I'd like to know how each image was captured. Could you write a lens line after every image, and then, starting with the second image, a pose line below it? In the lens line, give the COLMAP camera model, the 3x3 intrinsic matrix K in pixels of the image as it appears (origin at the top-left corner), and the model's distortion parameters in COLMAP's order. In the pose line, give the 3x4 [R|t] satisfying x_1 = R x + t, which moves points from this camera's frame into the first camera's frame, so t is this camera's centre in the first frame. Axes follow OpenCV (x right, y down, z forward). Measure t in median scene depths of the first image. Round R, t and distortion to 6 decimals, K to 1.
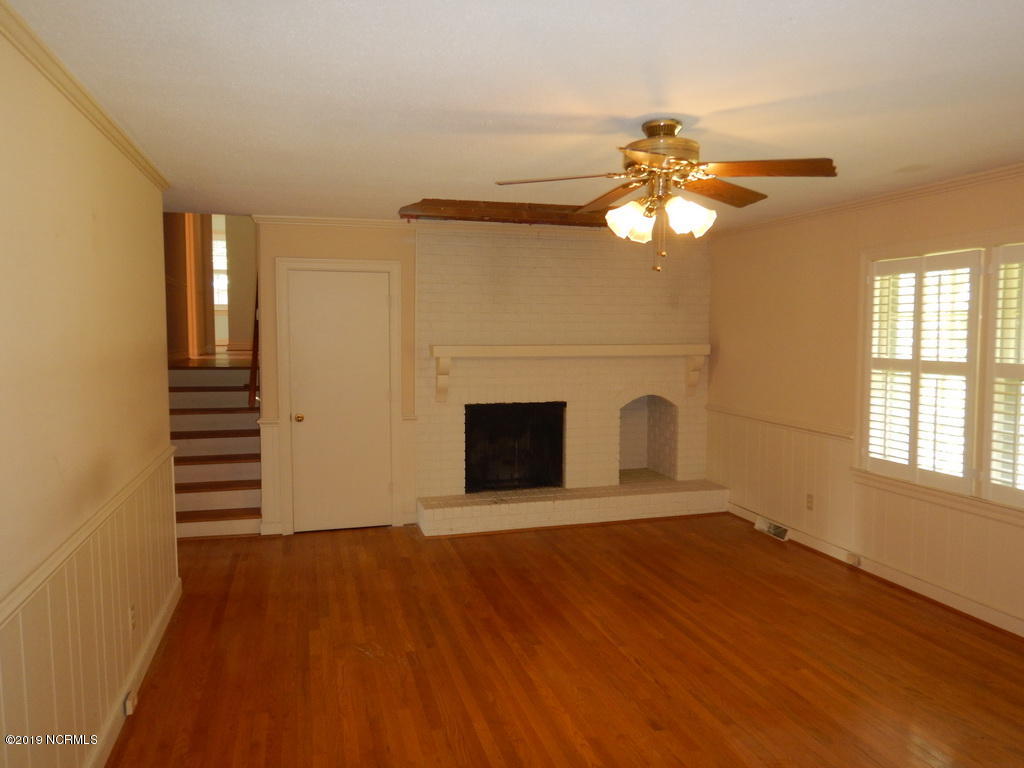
lens RADIAL K [[726.9, 0, 507.6], [0, 726.9, 383.0], [0, 0, 1]] dist [0.012967, -0.010191]
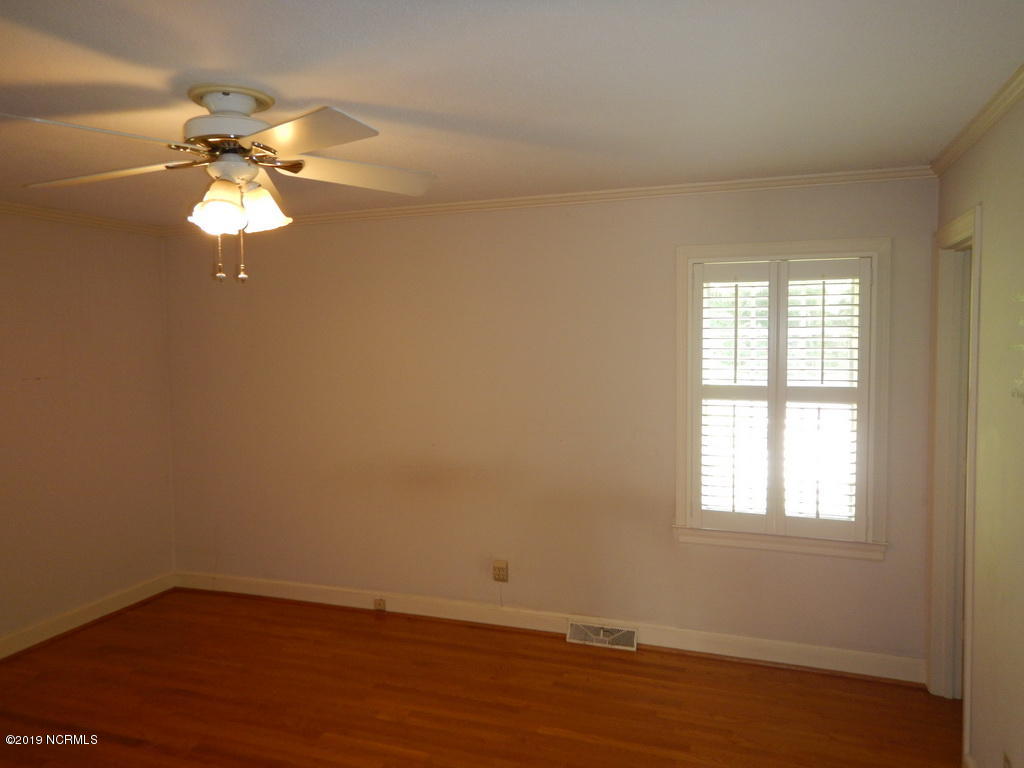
lens RADIAL K [[726.9, 0, 520.3], [0, 726.9, 384.9], [0, 0, 1]] dist [0.012967, -0.010191]
pose [[0.597149, -0.031496, 0.801511, -0.265285], [0.054547, 0.998510, -0.001402, -0.046209], [-0.800273, 0.044557, 0.597978, 0.719261]]
